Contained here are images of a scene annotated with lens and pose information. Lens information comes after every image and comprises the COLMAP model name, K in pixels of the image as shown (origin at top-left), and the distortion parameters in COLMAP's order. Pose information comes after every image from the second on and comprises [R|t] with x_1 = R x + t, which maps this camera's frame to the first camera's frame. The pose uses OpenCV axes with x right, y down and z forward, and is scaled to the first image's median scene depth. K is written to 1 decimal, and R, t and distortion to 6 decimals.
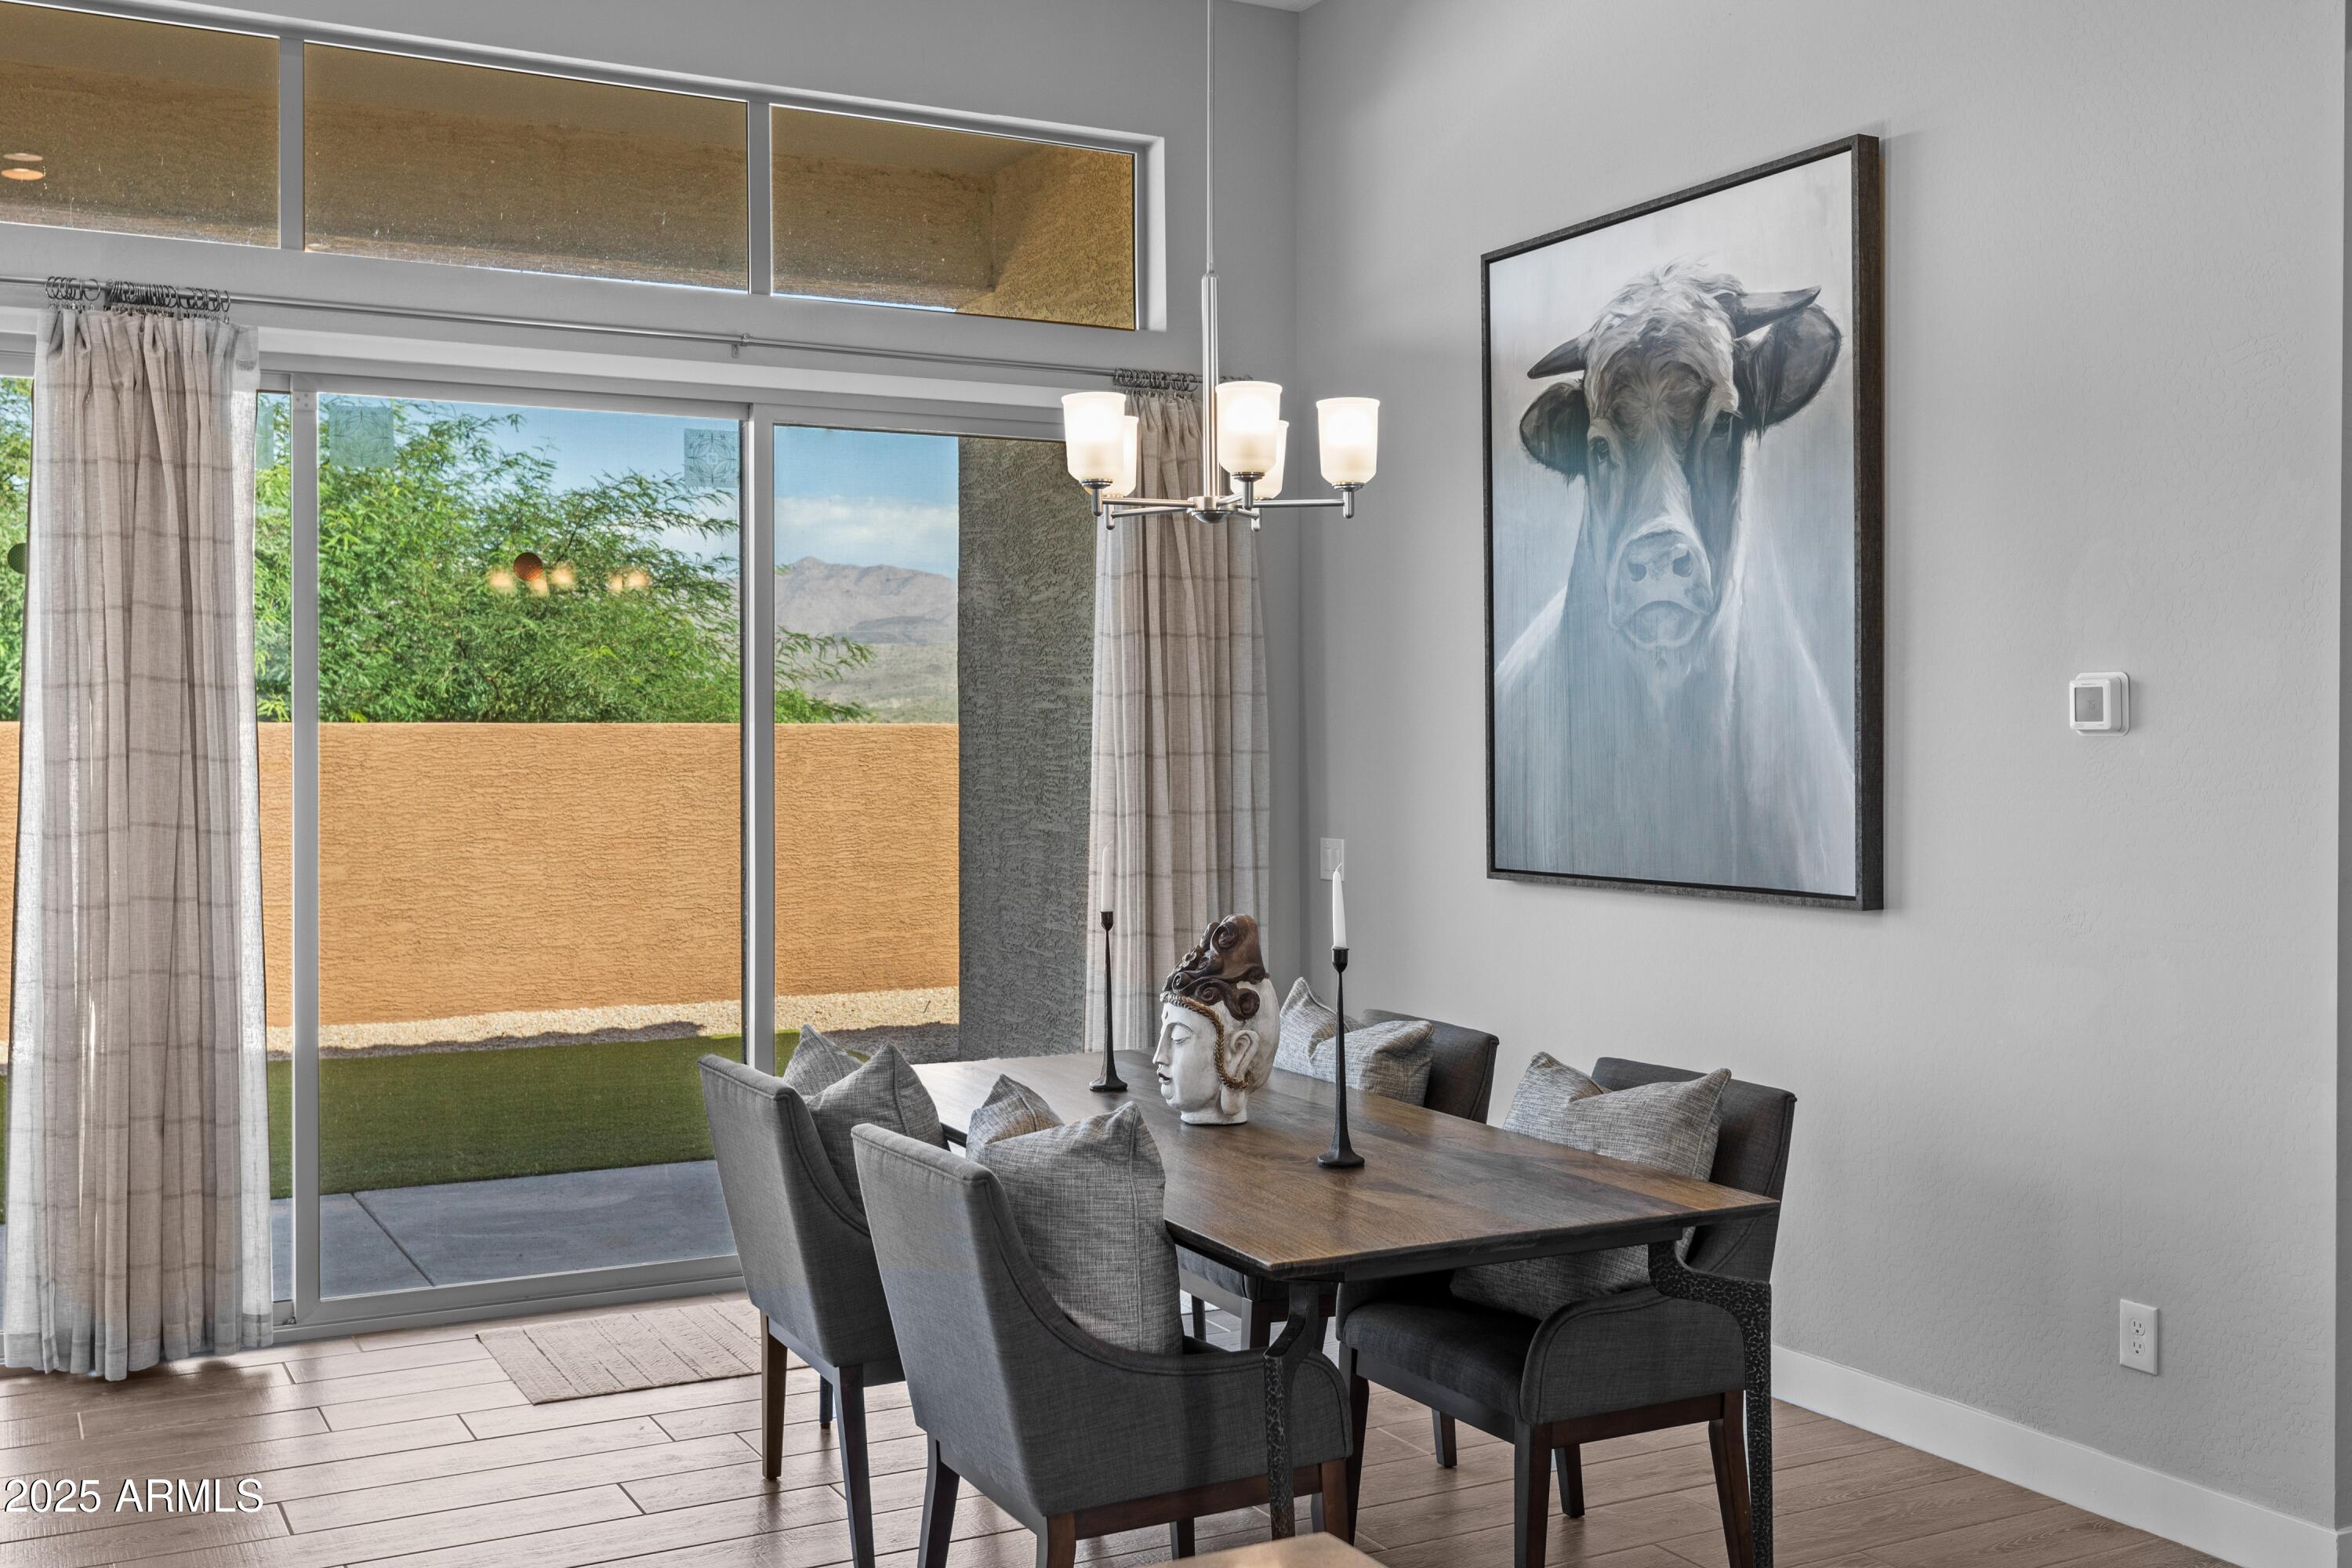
lens RADIAL K [[2251.8, 0, 1178.3], [0, 2251.8, 777.9], [0, 0, 1]] dist [-0.018835, 0.000000]
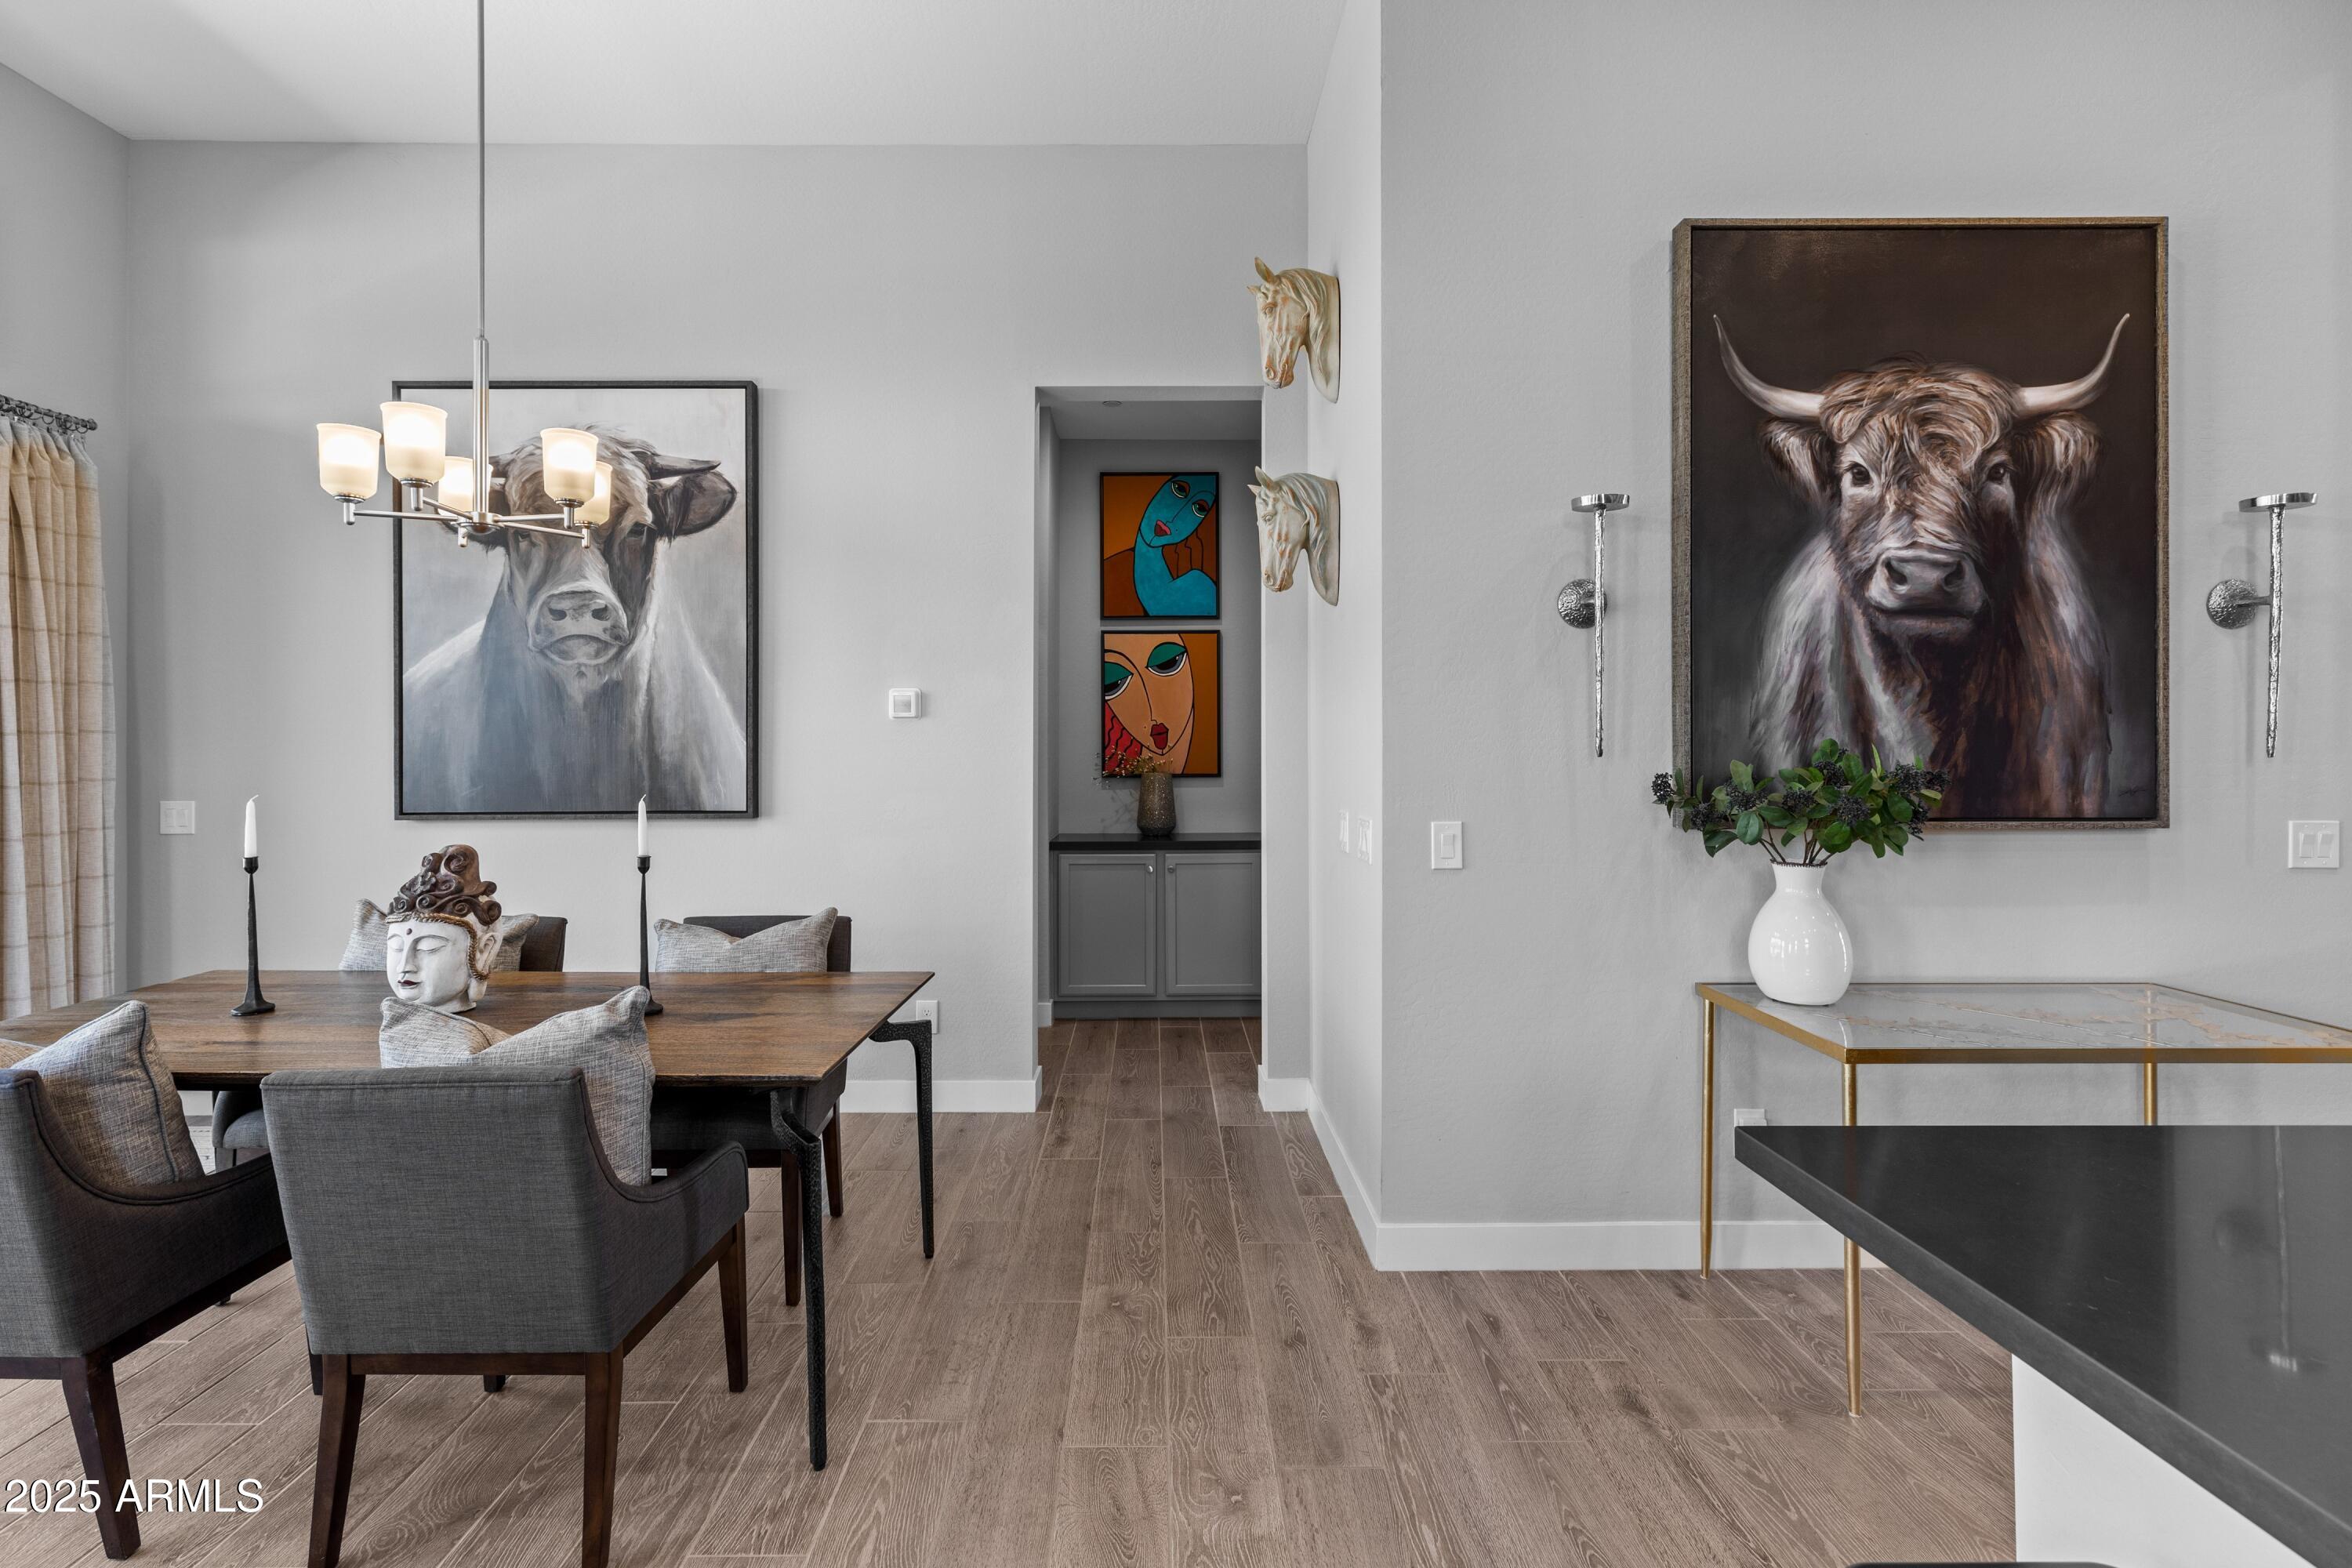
lens RADIAL K [[1053.4, 0, 1141.4], [0, 1053.4, 750.3], [0, 0, 1]] dist [-0.001821, -0.000252]
pose [[0.466071, -0.002536, 0.884744, -0.269027], [0.016638, 0.999844, -0.005899, 0.014445], [-0.884591, 0.017470, 0.466040, 0.318708]]
